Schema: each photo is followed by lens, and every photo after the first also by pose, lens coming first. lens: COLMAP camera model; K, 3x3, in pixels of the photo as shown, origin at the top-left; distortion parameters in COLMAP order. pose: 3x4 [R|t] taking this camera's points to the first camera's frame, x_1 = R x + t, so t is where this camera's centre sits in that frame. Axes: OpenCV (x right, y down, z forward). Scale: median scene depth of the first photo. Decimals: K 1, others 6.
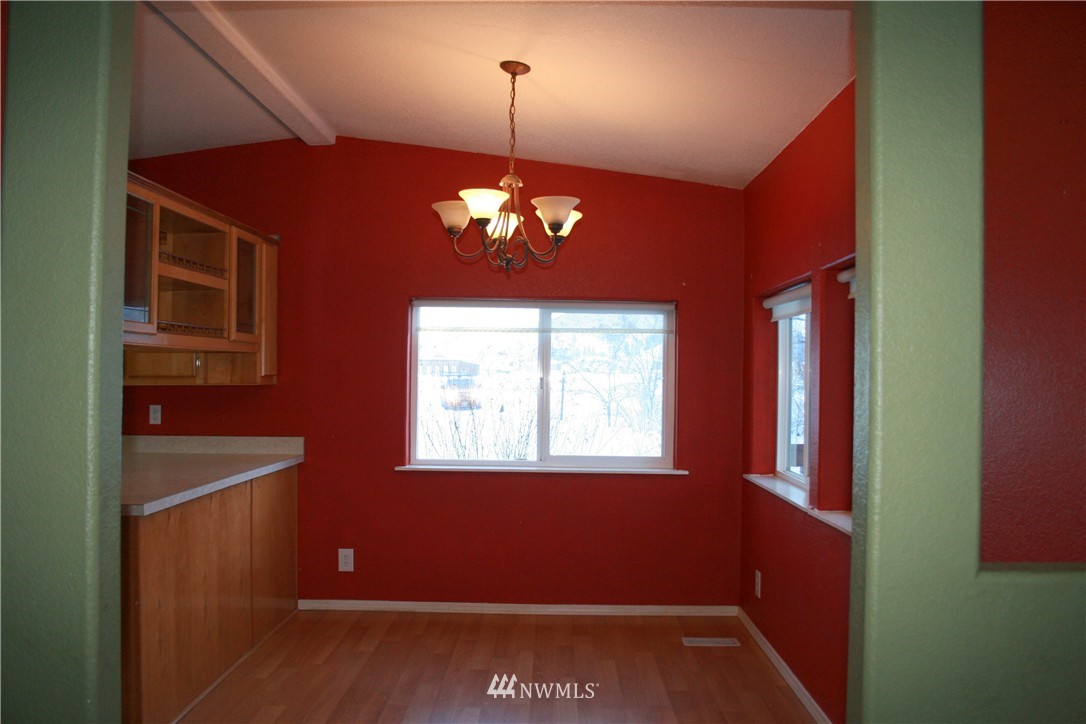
lens RADIAL K [[886.5, 0, 543.0], [0, 886.5, 362.0], [0, 0, 1]] dist [-0.120739, -0.000619]
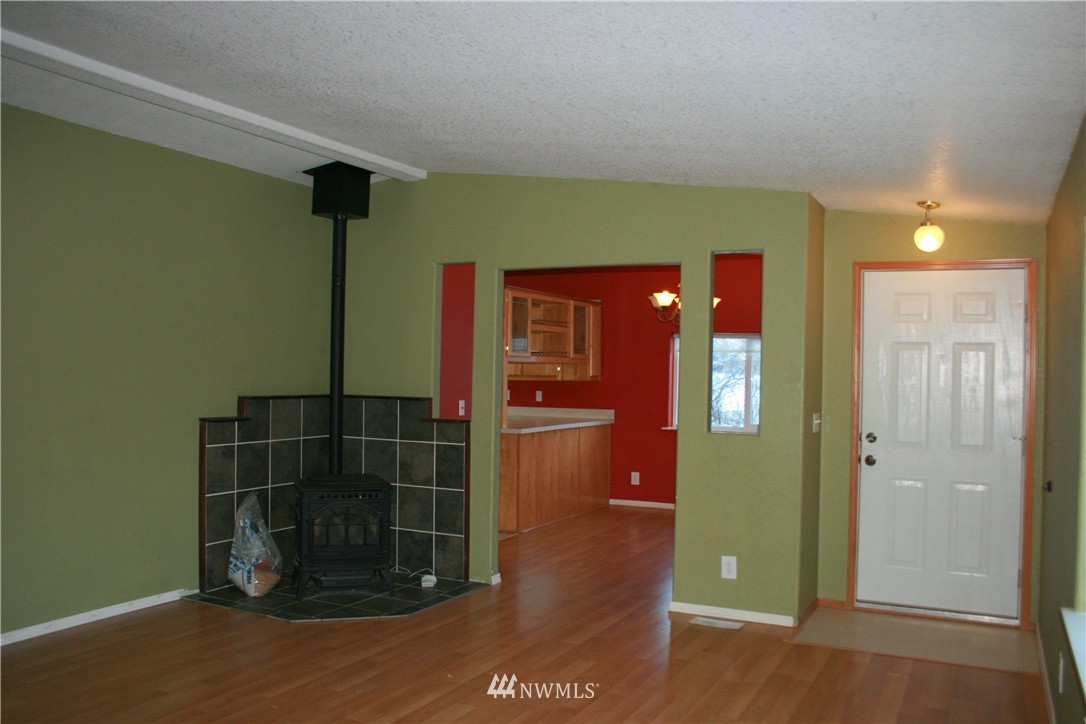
lens RADIAL K [[886.5, 0, 543.0], [0, 886.5, 362.0], [0, 0, 1]] dist [-0.120739, -0.000619]
pose [[0.894703, 0.003043, -0.446652, 0.443996], [-0.003042, 0.999995, 0.000720, -0.015389], [0.446652, 0.000715, 0.894707, -0.759383]]
